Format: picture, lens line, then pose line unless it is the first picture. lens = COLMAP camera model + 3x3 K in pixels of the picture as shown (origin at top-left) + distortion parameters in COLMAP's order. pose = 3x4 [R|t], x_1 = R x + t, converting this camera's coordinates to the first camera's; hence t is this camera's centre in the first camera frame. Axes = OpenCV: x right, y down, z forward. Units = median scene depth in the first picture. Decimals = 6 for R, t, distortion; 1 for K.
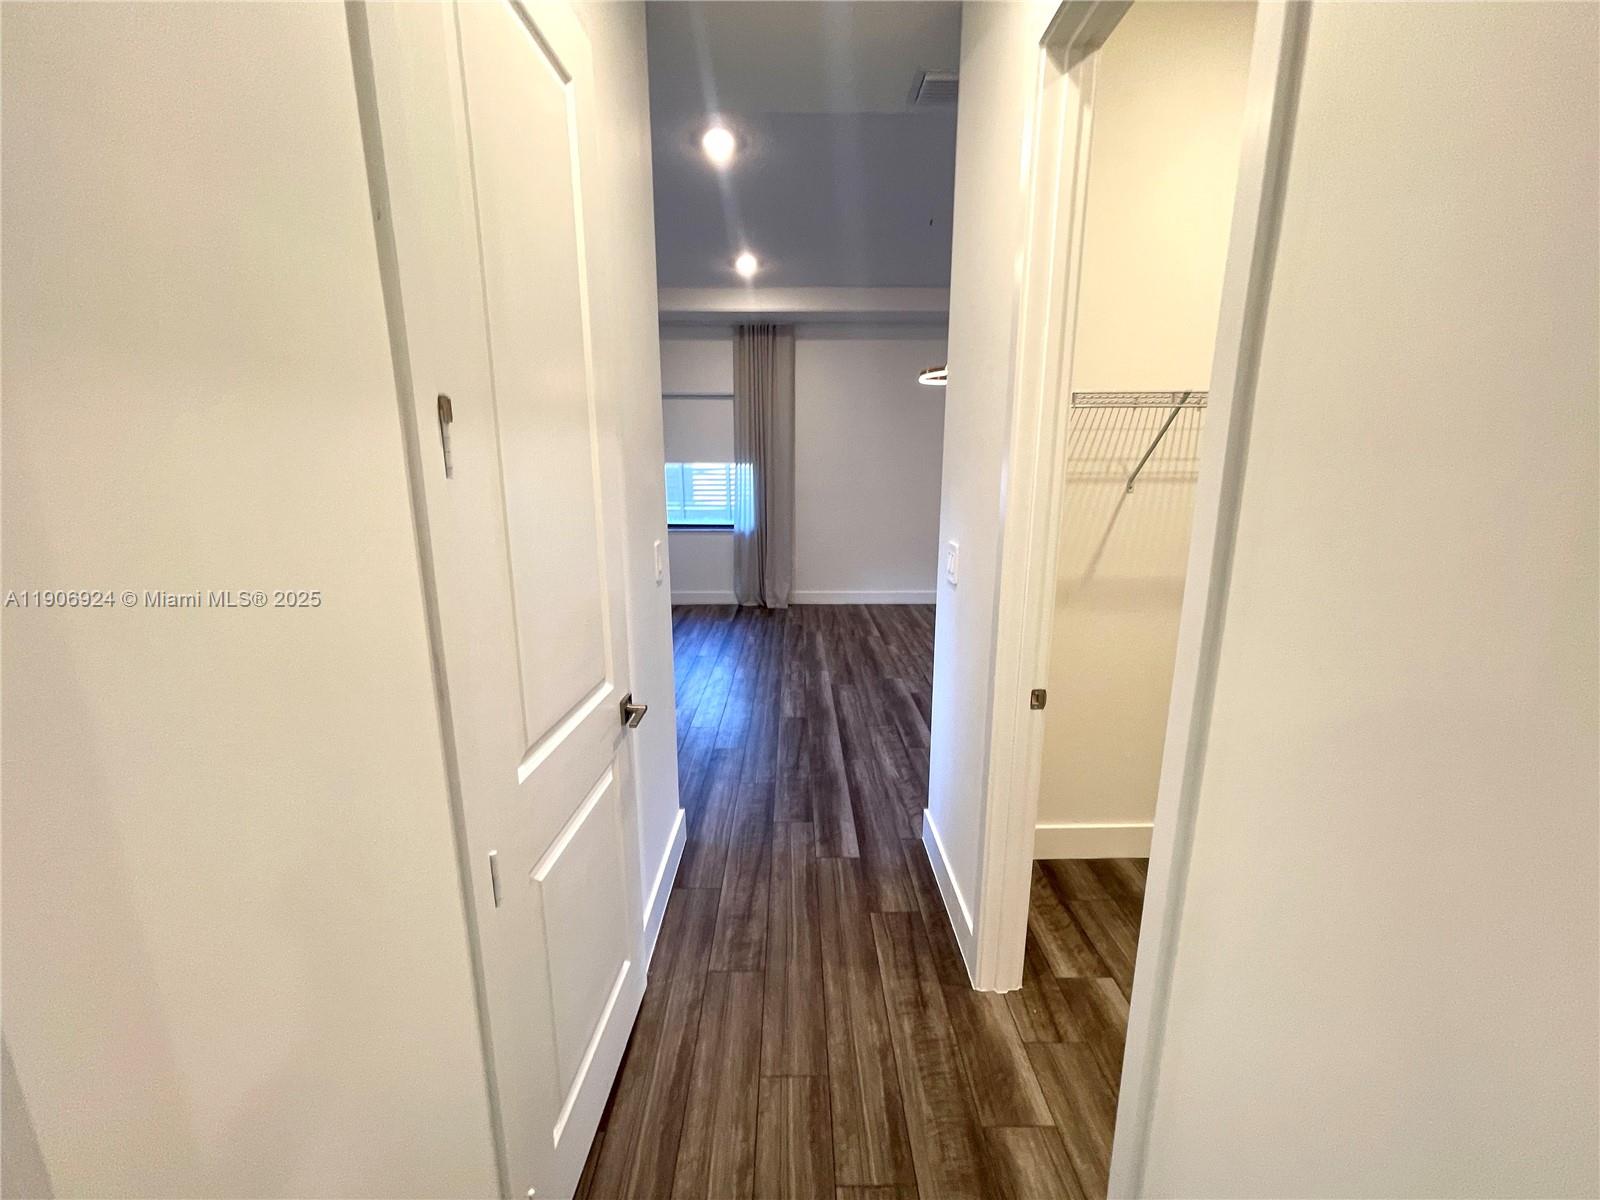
lens RADIAL K [[646.5, 0, 805.5], [0, 646.5, 604.4], [0, 0, 1]] dist [0.000432, 0.000011]
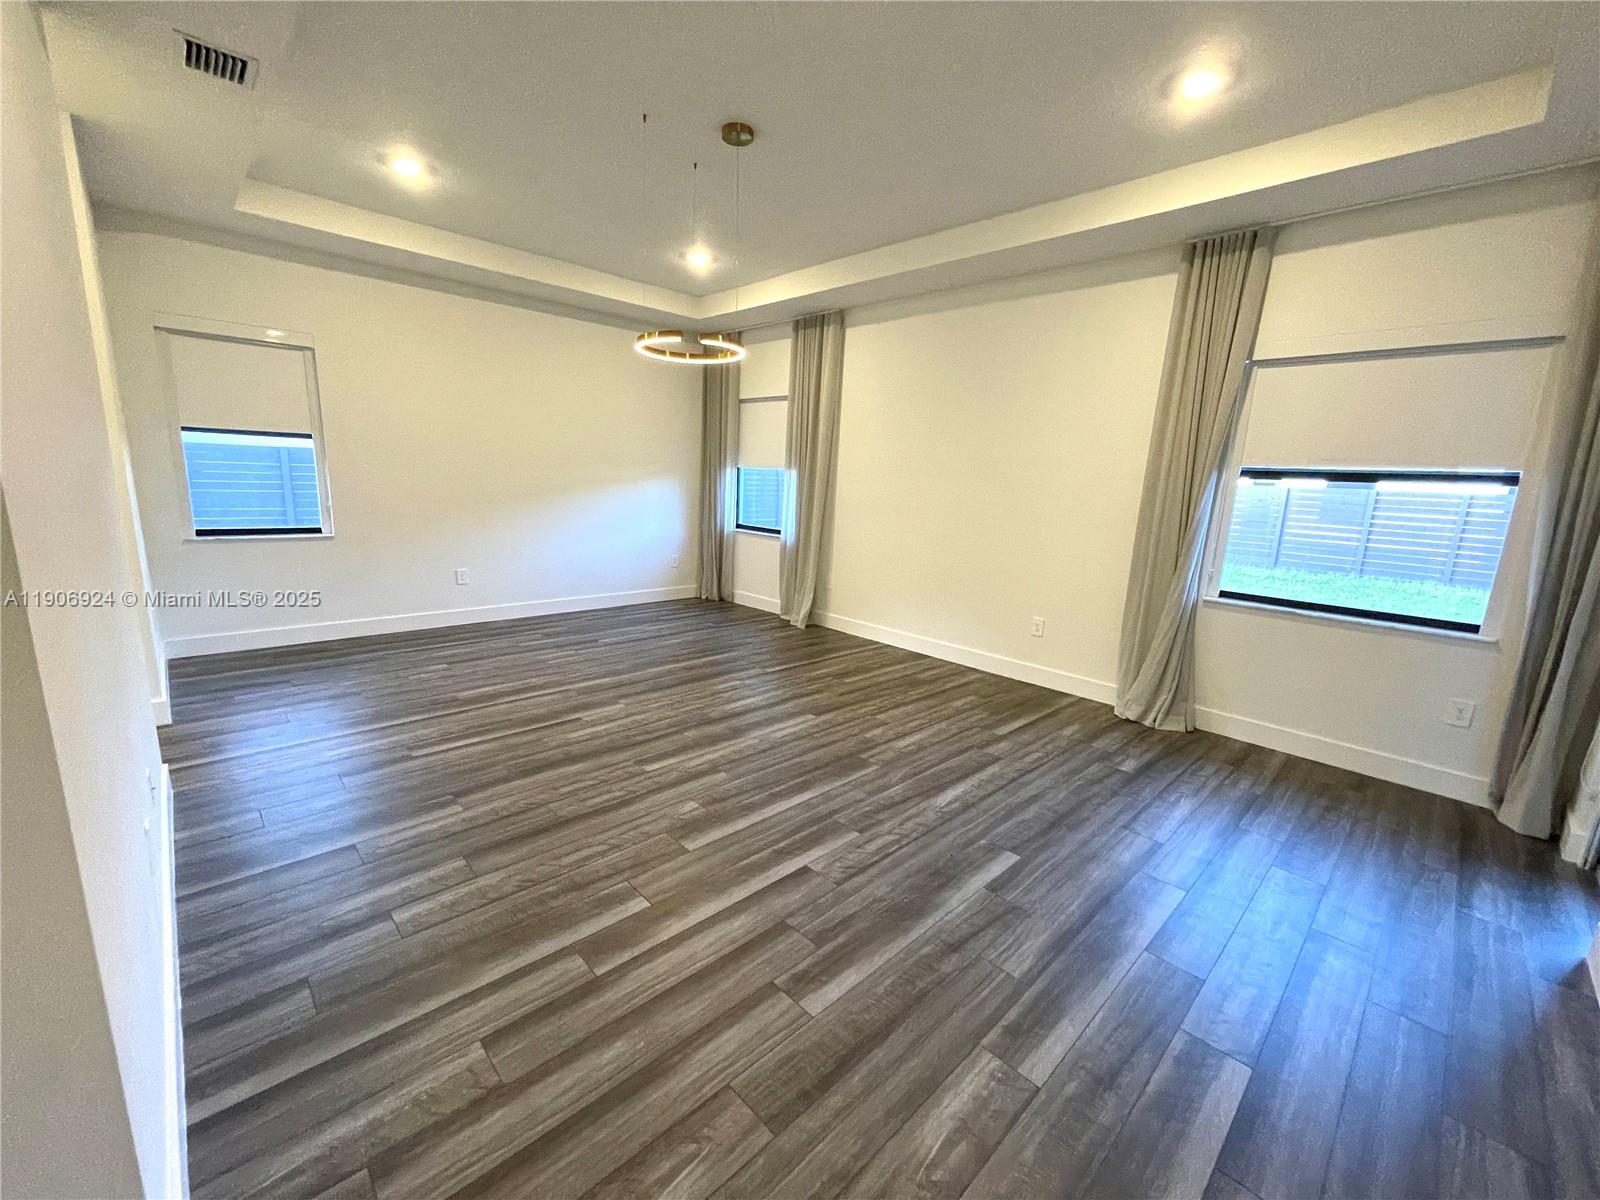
lens RADIAL K [[646.5, 0, 805.5], [0, 646.5, 604.4], [0, 0, 1]] dist [0.000432, 0.000011]
pose [[0.682032, 0.171467, -0.710937, 0.717346], [-0.192769, 0.979897, 0.051405, -0.087216], [0.705459, 0.101986, 0.701374, 0.435914]]
